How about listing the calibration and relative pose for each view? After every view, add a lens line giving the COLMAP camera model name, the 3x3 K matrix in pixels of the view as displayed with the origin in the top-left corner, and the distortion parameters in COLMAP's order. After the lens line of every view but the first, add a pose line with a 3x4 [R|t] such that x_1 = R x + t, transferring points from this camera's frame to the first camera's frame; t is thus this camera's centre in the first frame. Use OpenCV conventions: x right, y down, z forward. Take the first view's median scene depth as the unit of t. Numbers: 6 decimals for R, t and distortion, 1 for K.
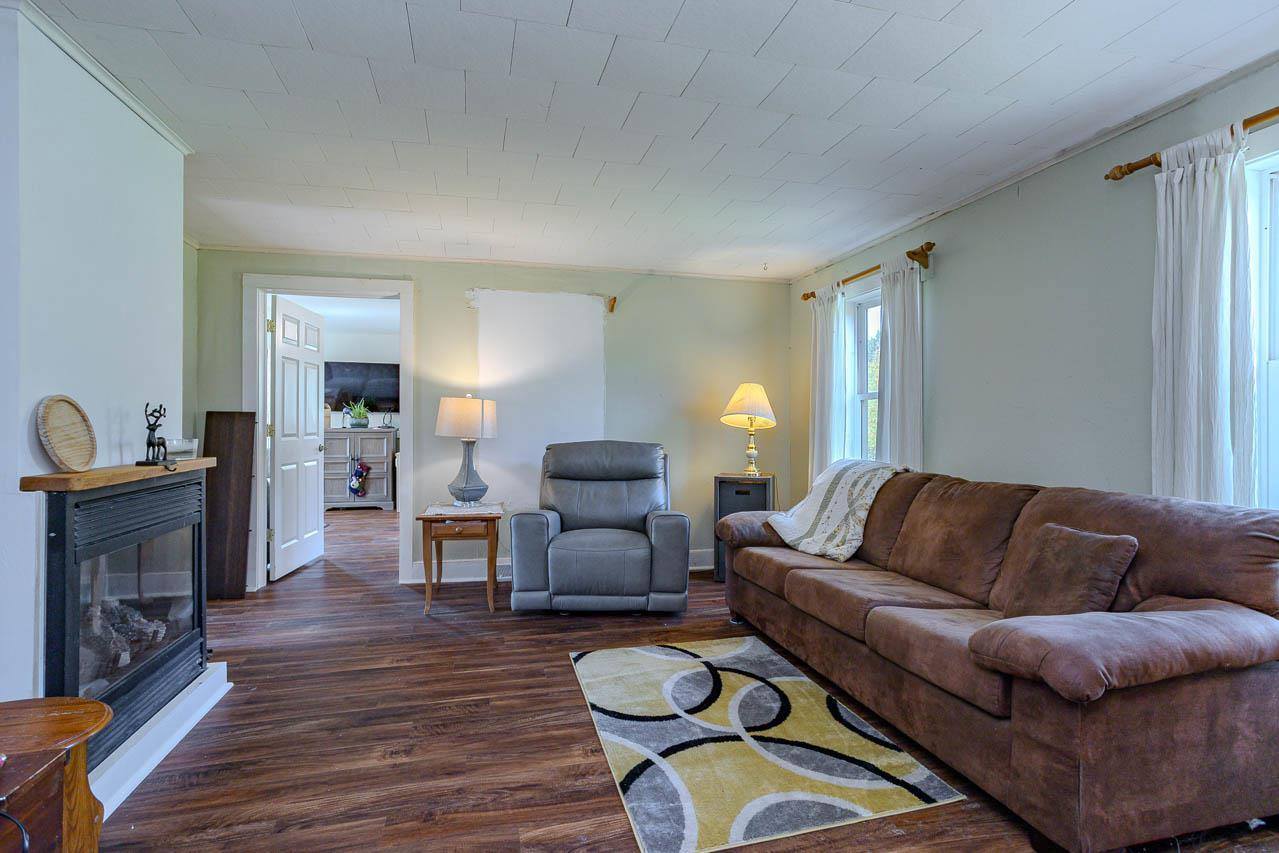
lens RADIAL K [[631.4, 0, 629.0], [0, 631.4, 425.2], [0, 0, 1]] dist [-0.038202, 0.024185]
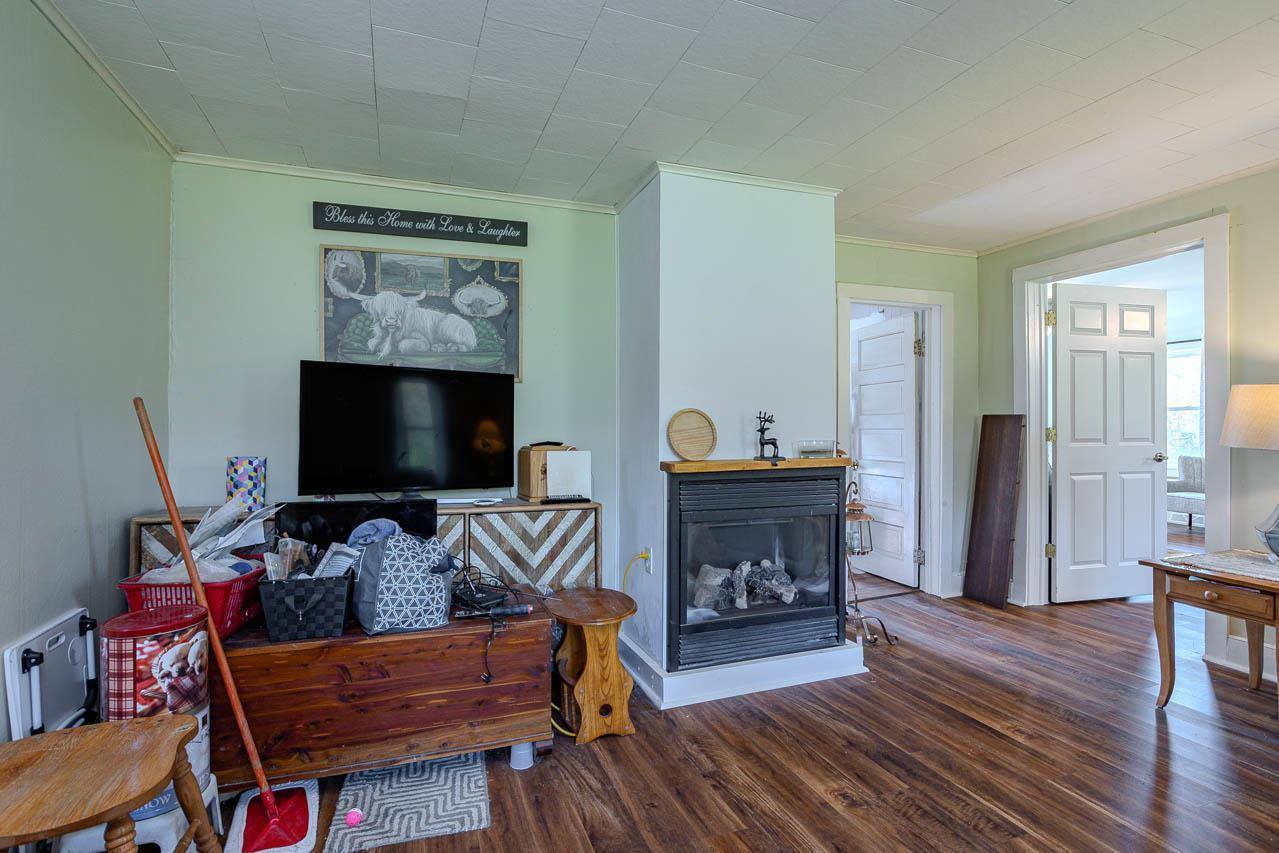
lens RADIAL K [[631.4, 0, 659.7], [0, 631.4, 422.8], [0, 0, 1]] dist [-0.038202, 0.024185]
pose [[0.103219, -0.008673, -0.994621, 0.427000], [-0.000732, 0.999961, -0.008796, -0.000543], [0.994658, 0.001636, 0.103209, 0.562022]]
